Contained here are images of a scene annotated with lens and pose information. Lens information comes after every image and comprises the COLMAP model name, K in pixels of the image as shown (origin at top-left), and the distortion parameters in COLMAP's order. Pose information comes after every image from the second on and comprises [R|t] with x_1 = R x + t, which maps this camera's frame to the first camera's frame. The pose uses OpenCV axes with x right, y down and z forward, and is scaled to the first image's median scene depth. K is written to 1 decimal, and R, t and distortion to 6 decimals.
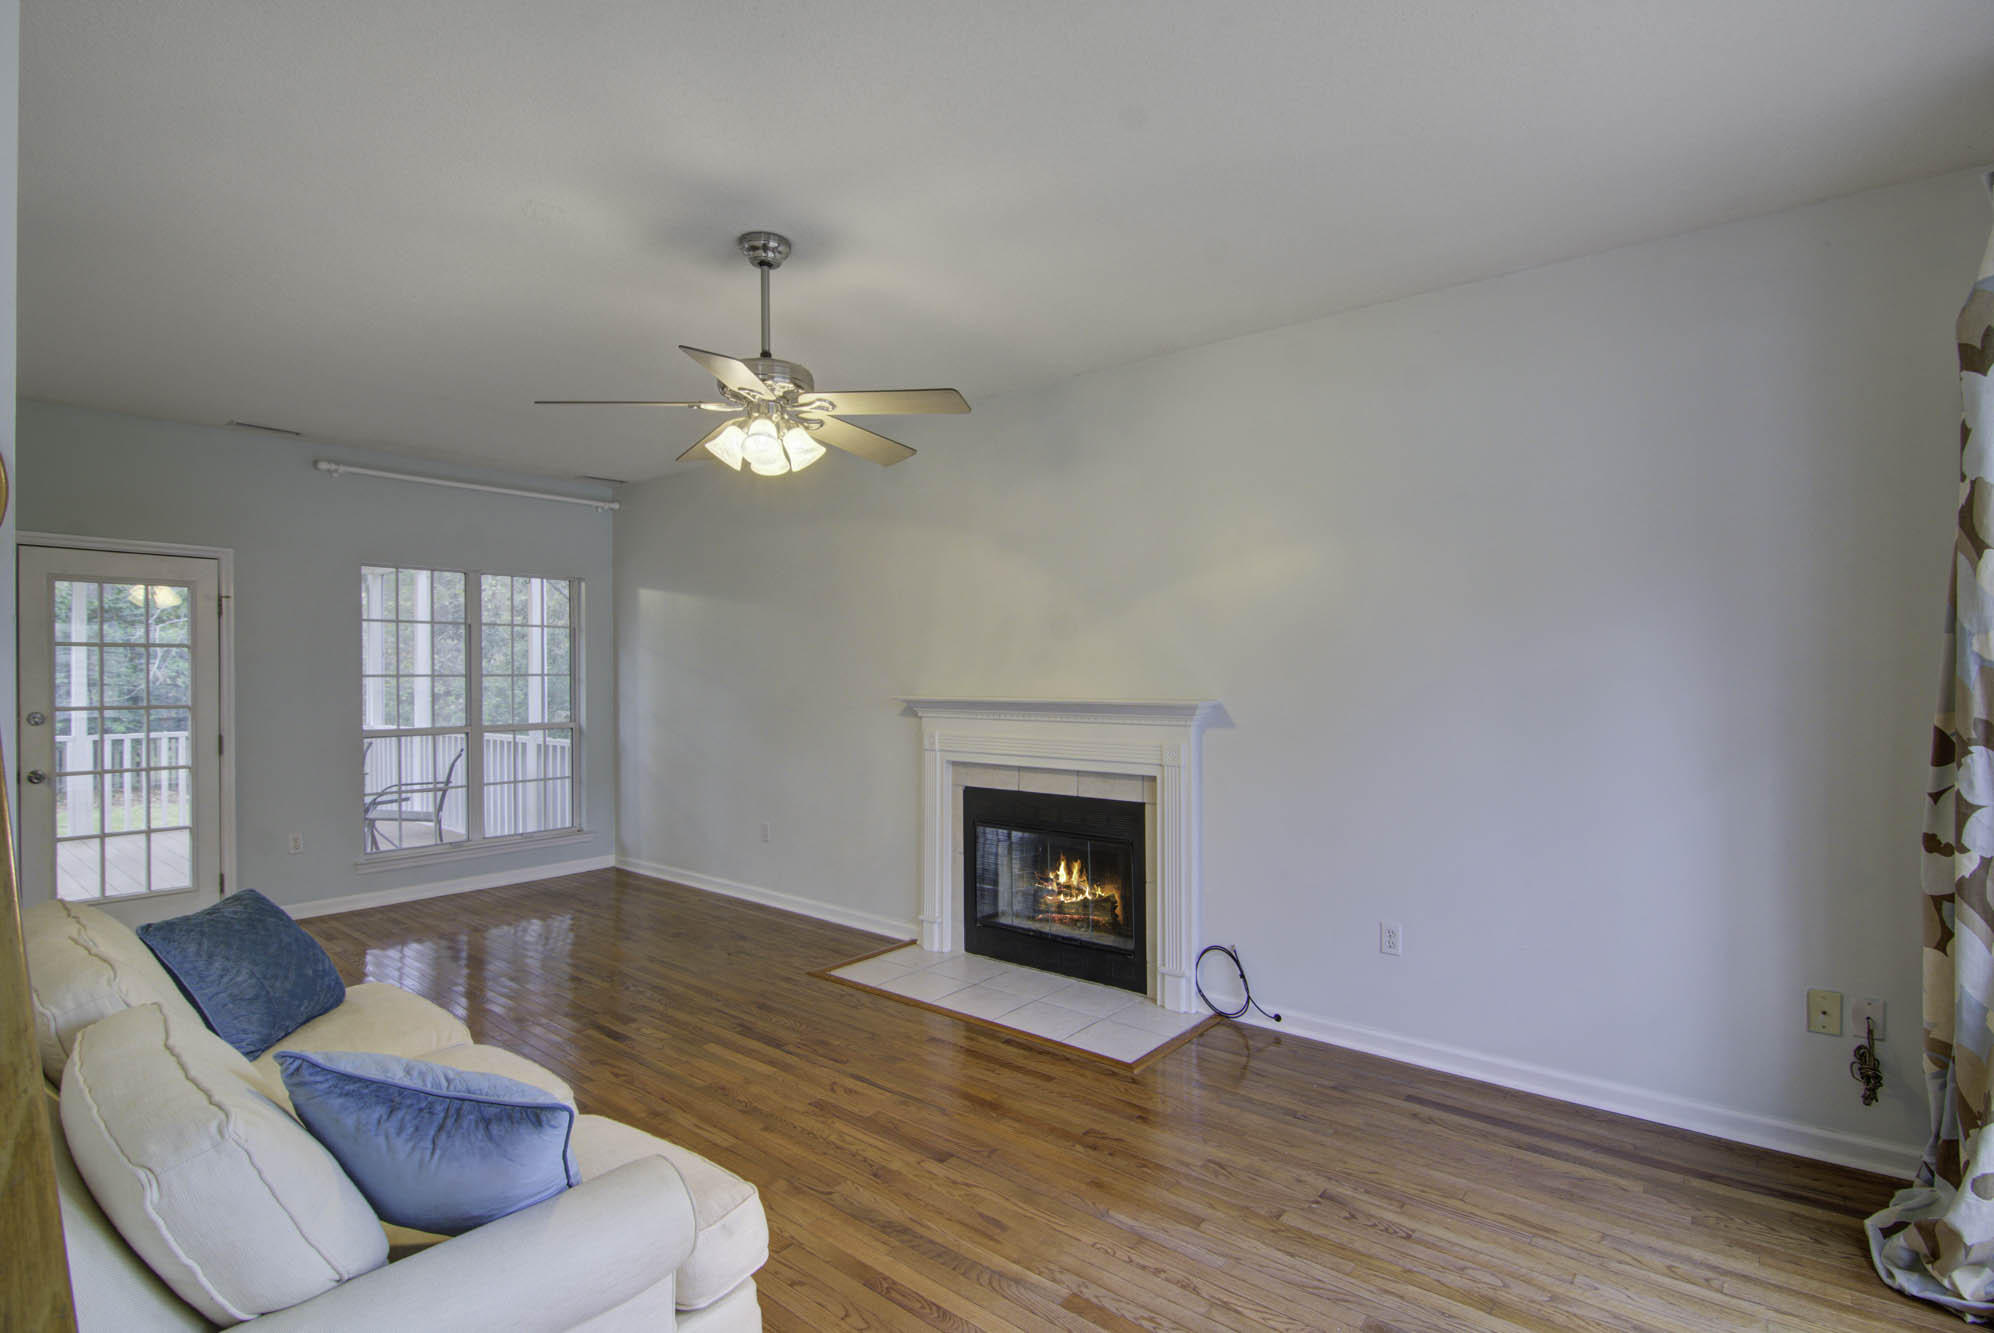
lens RADIAL K [[966.1, 0, 981.9], [0, 966.1, 675.3], [0, 0, 1]] dist [-0.018566, 0.000747]
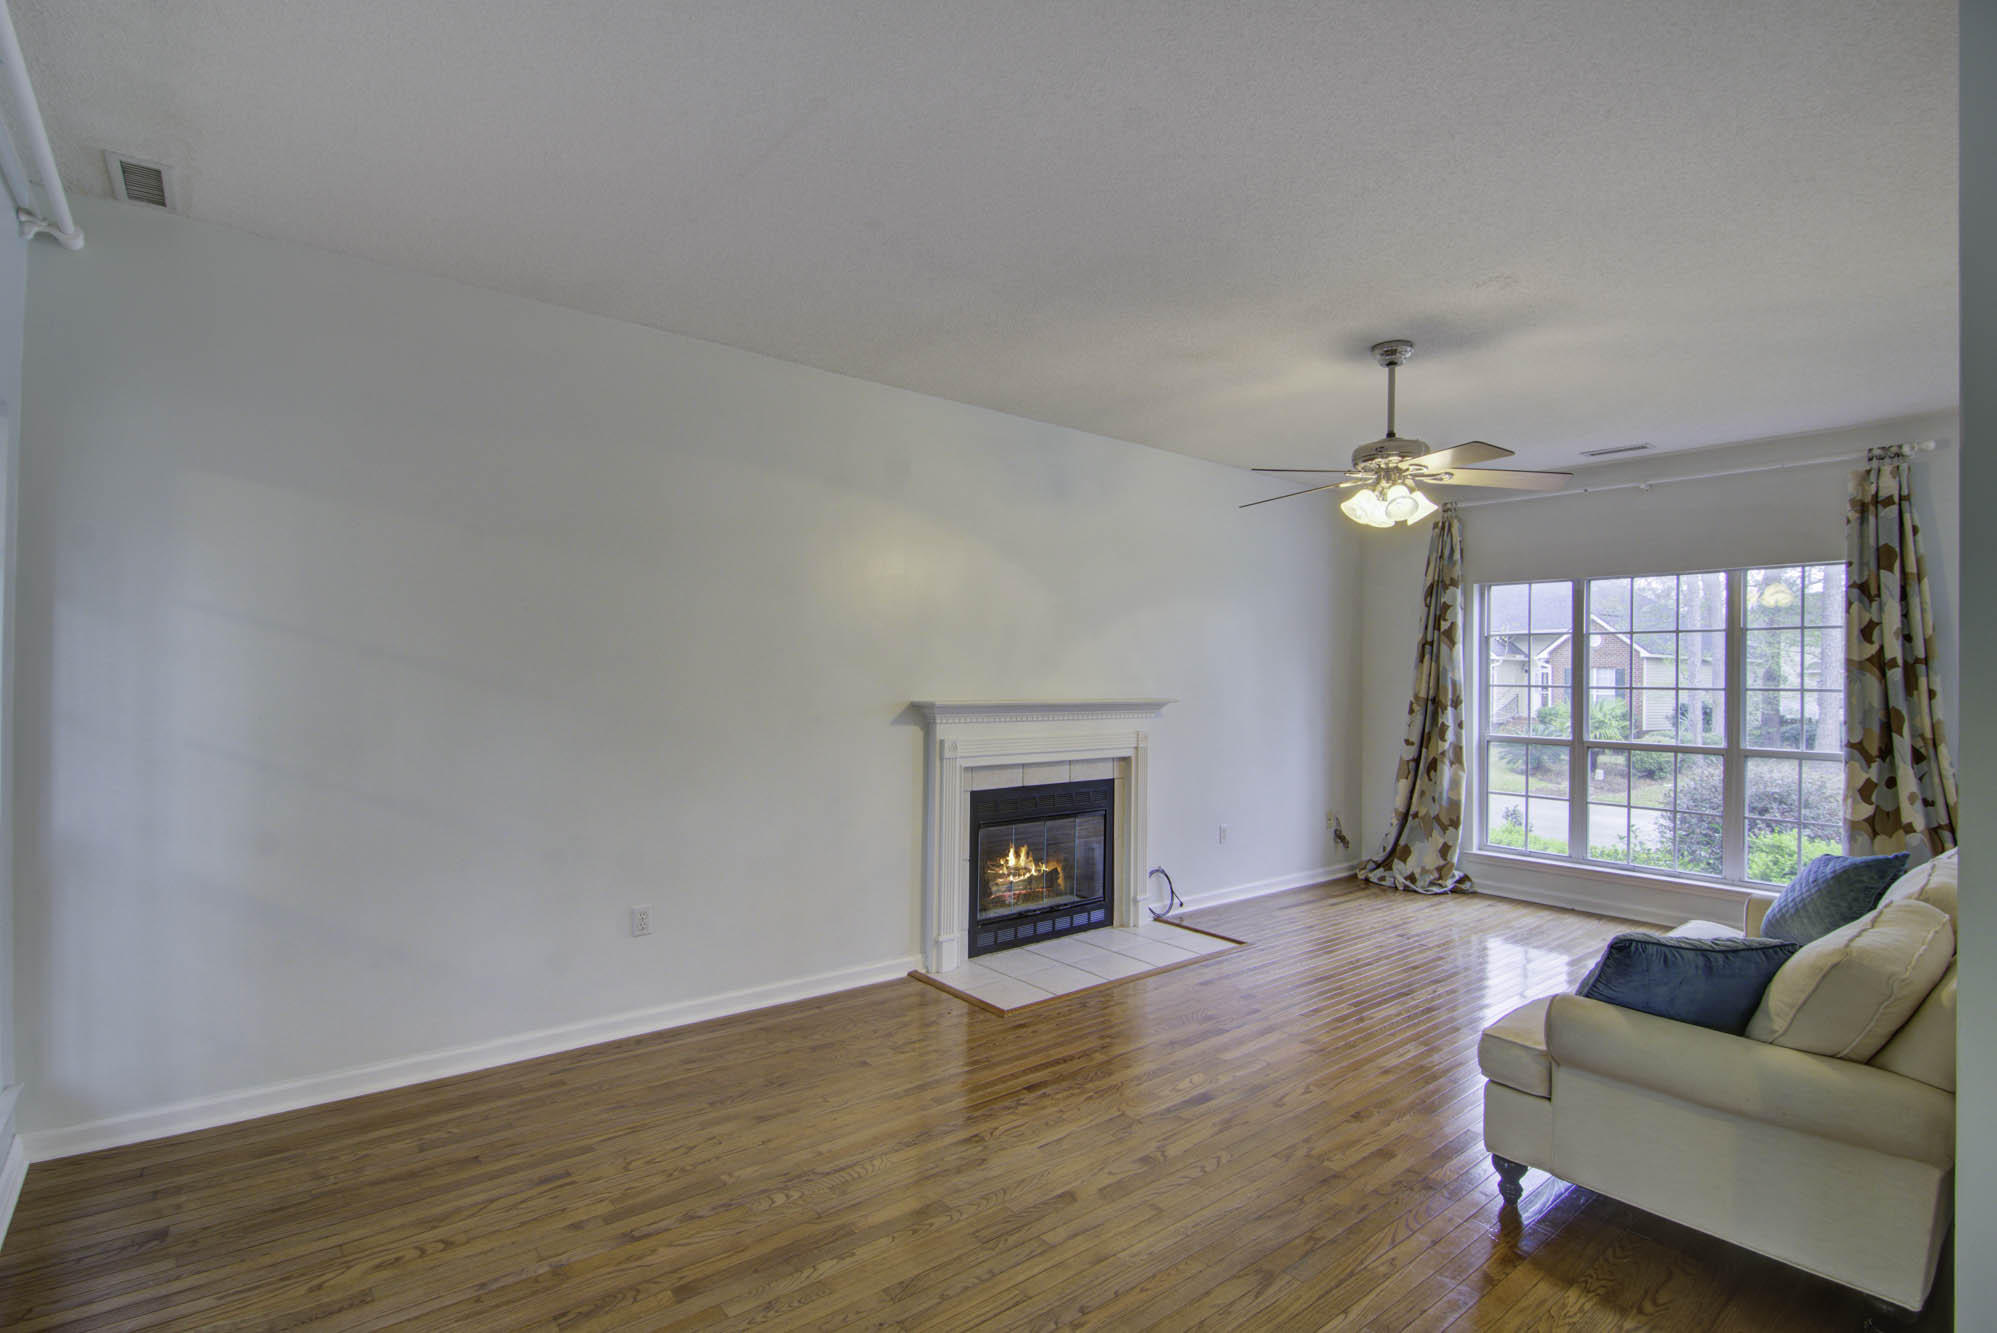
lens RADIAL K [[967.6, 0, 984.0], [0, 967.6, 662.0], [0, 0, 1]] dist [-0.018566, 0.000747]
pose [[0.185630, 0.026982, 0.982249, -1.034294], [-0.005439, 0.999636, -0.026431, 0.009476], [-0.982605, -0.000436, 0.185709, 0.842190]]
